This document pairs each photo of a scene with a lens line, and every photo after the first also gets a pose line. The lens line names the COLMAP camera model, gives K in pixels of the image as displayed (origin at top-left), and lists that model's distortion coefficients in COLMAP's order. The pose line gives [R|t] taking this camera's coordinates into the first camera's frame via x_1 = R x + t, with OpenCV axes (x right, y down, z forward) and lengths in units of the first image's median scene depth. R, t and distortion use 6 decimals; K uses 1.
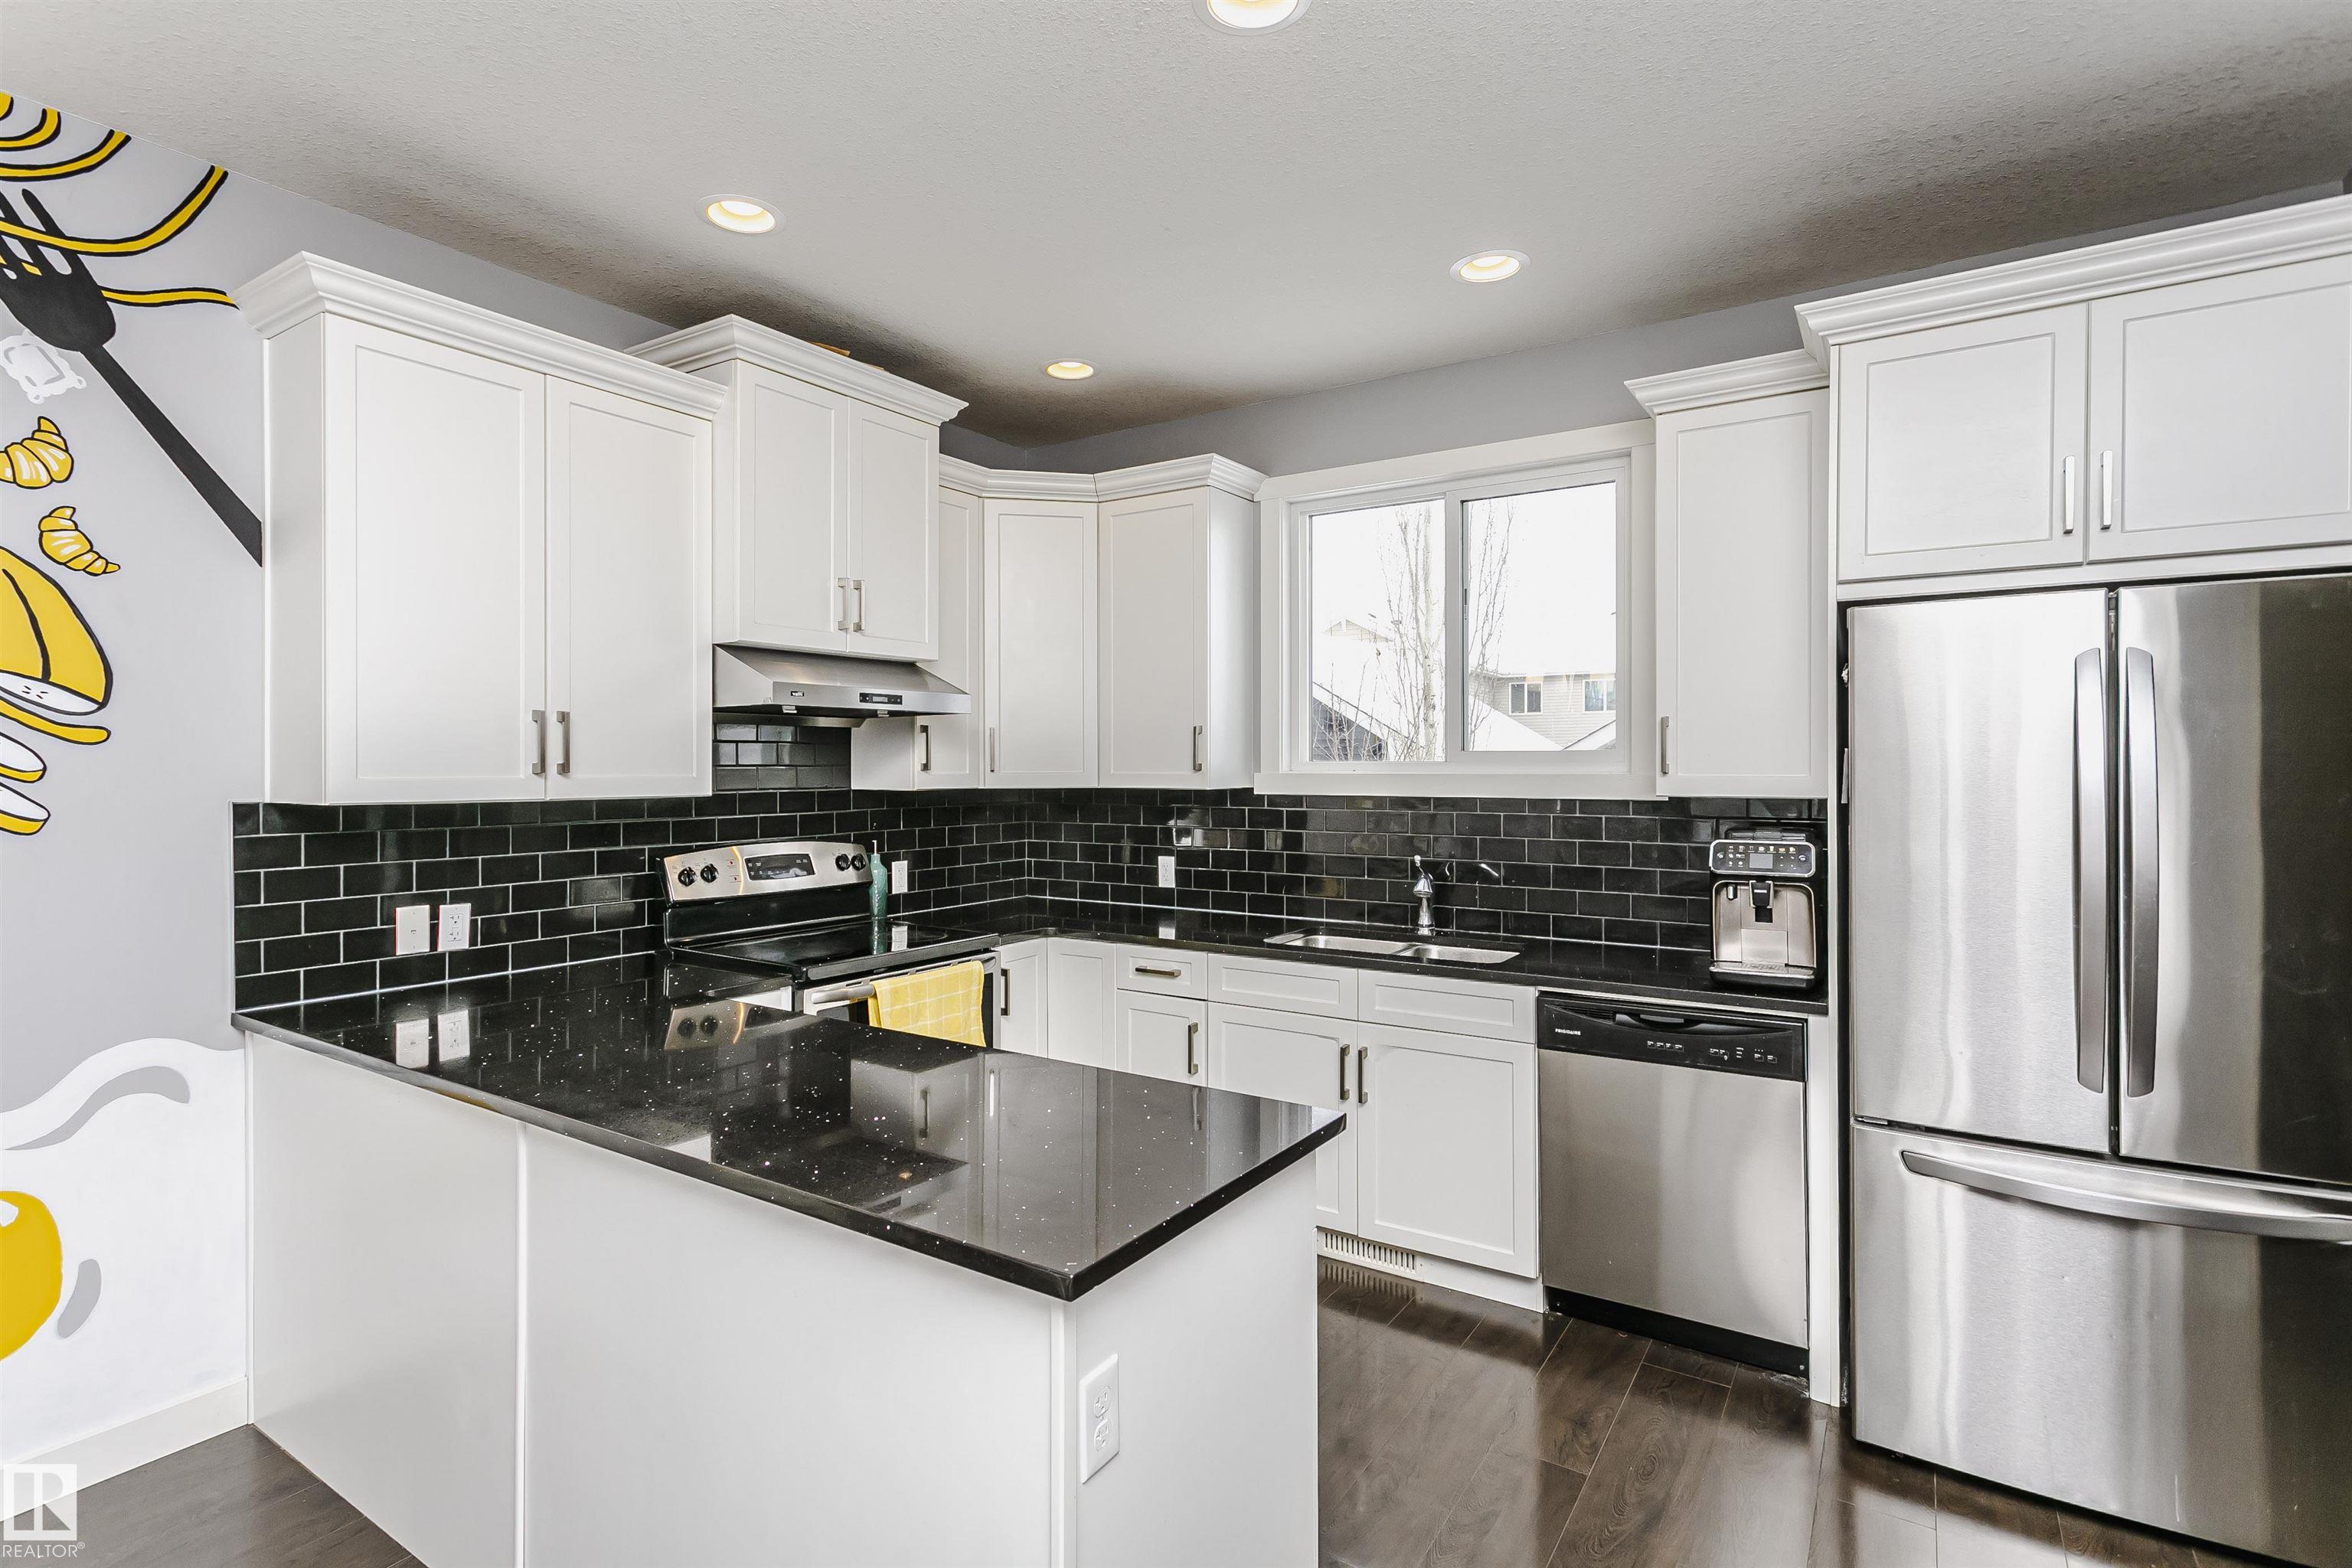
lens RADIAL K [[1138.2, 0, 1186.2], [0, 1138.2, 768.7], [0, 0, 1]] dist [0.000949, 0.000585]
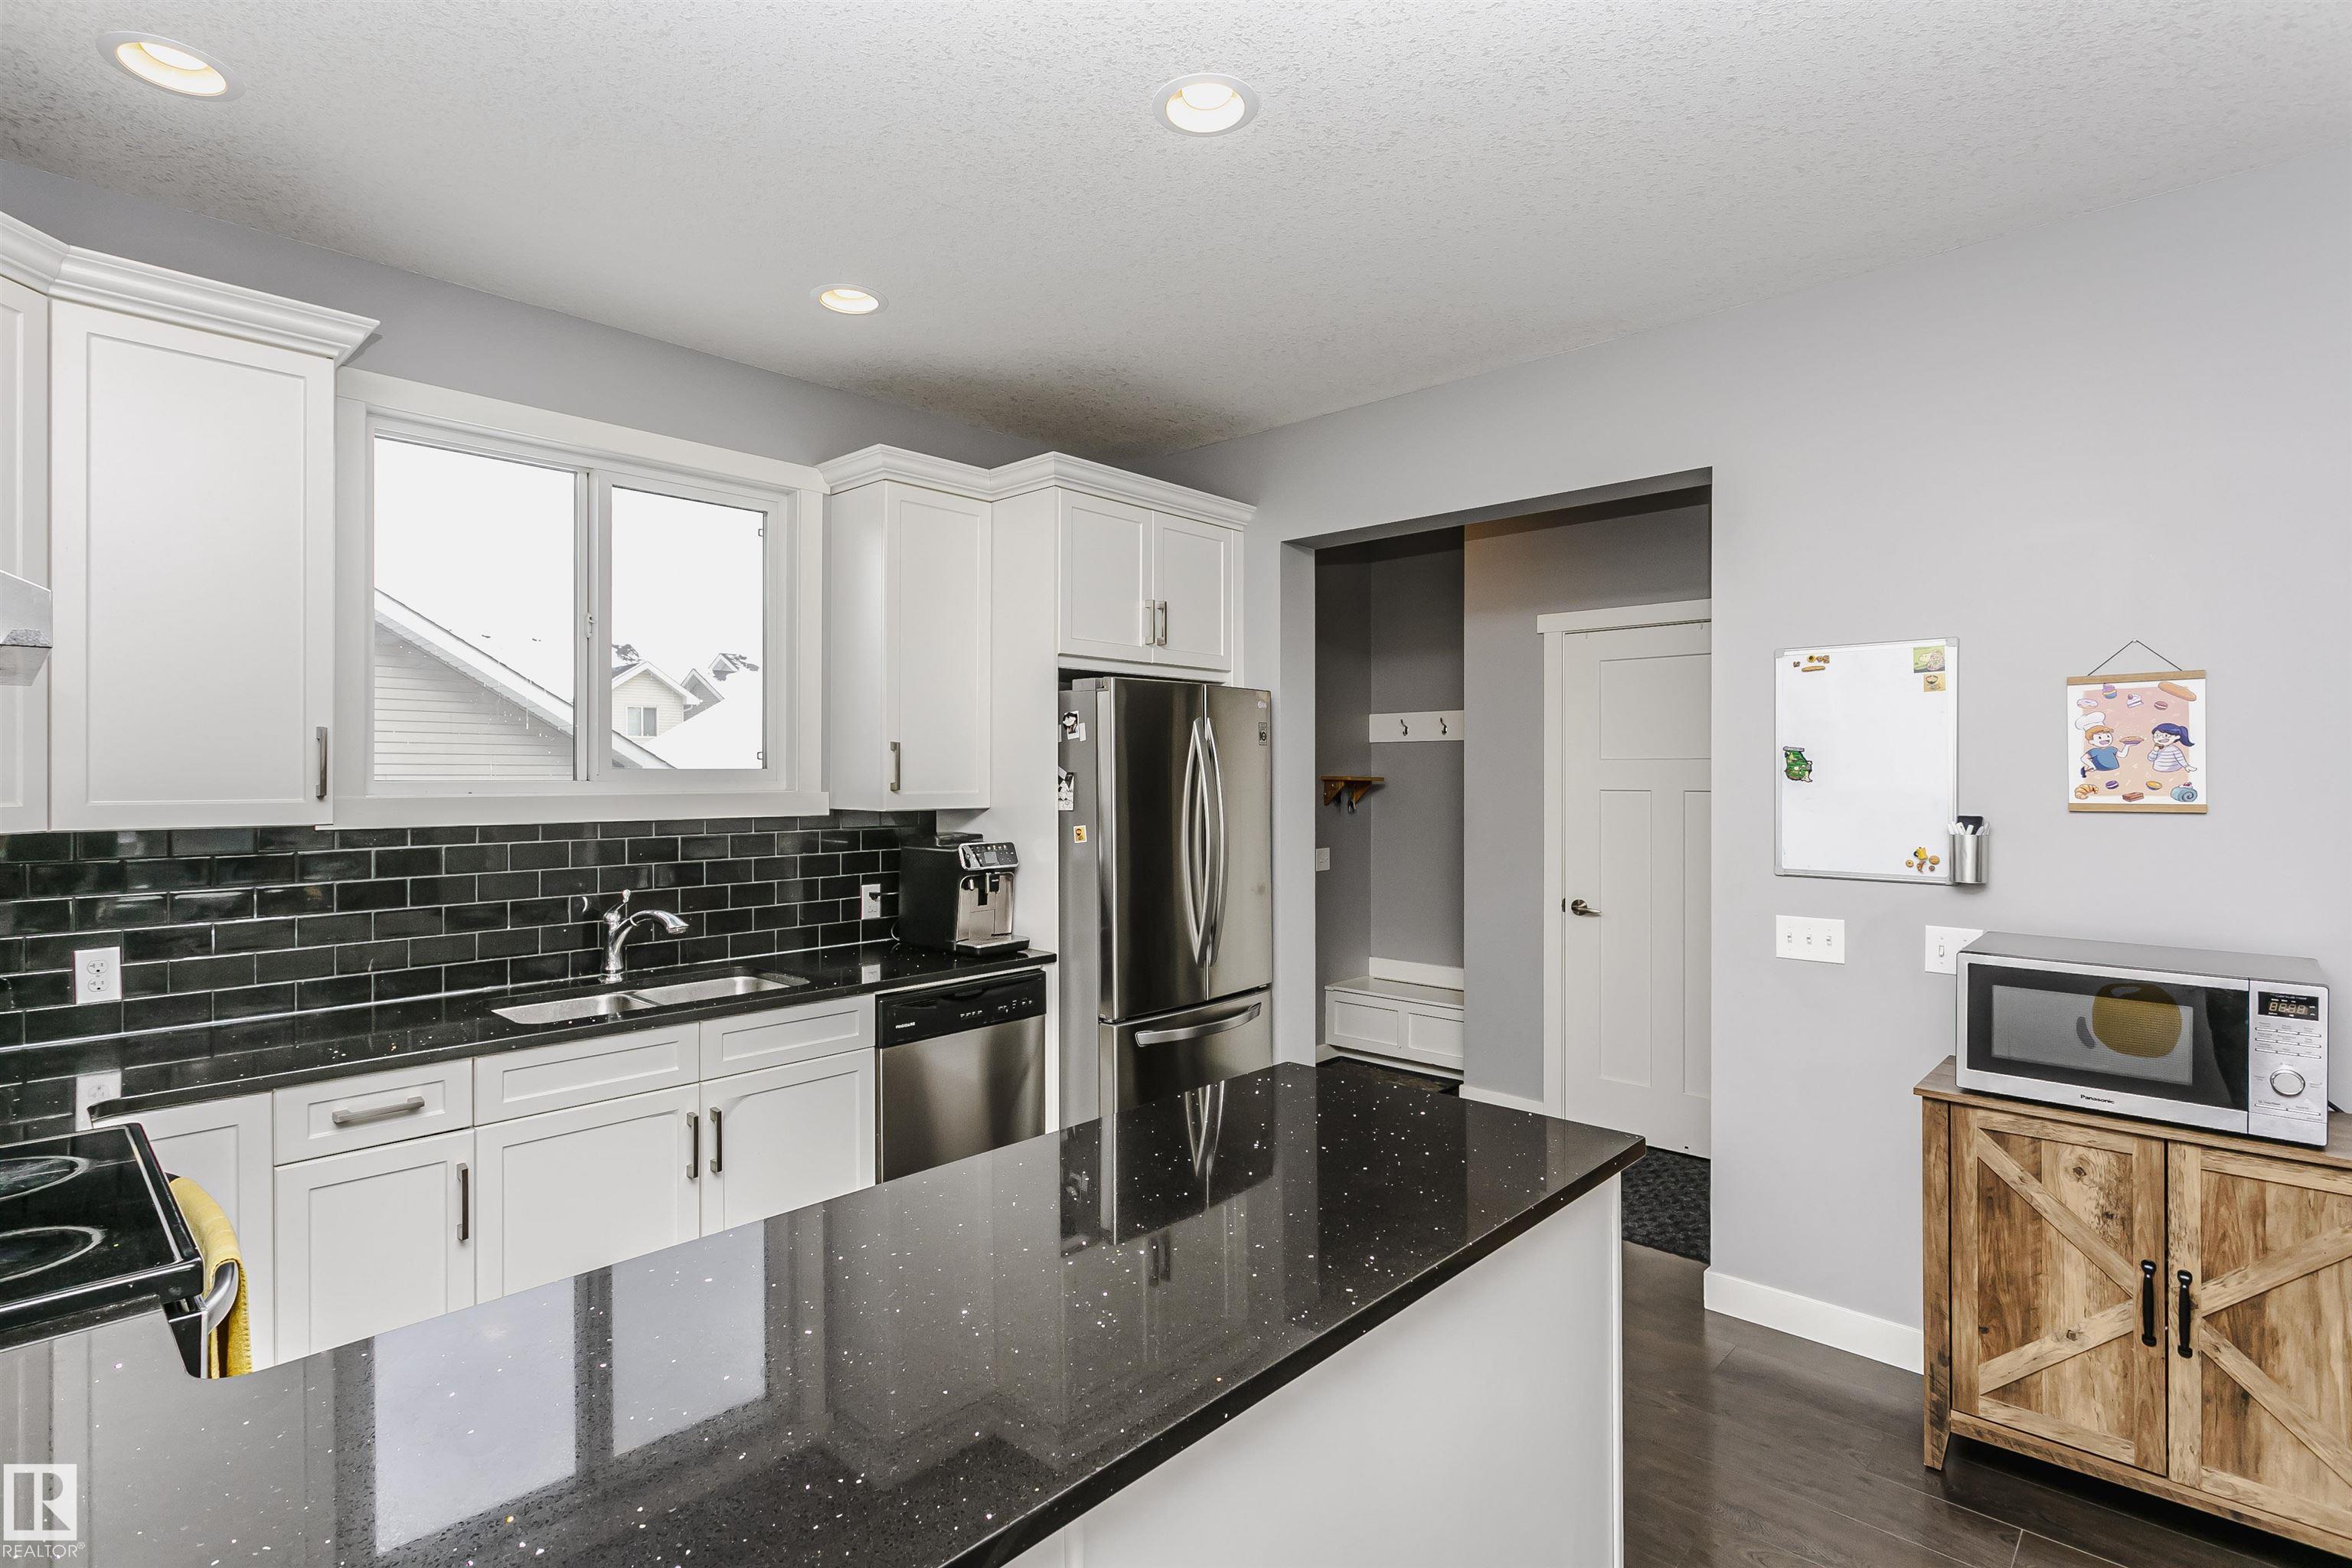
lens RADIAL K [[1138.2, 0, 1186.2], [0, 1138.2, 768.7], [0, 0, 1]] dist [0.000949, 0.000585]
pose [[0.181310, 0.007222, 0.983399, -0.533086], [0.009923, 0.999909, -0.009173, -0.002808], [-0.983376, 0.011422, 0.181222, 0.398278]]
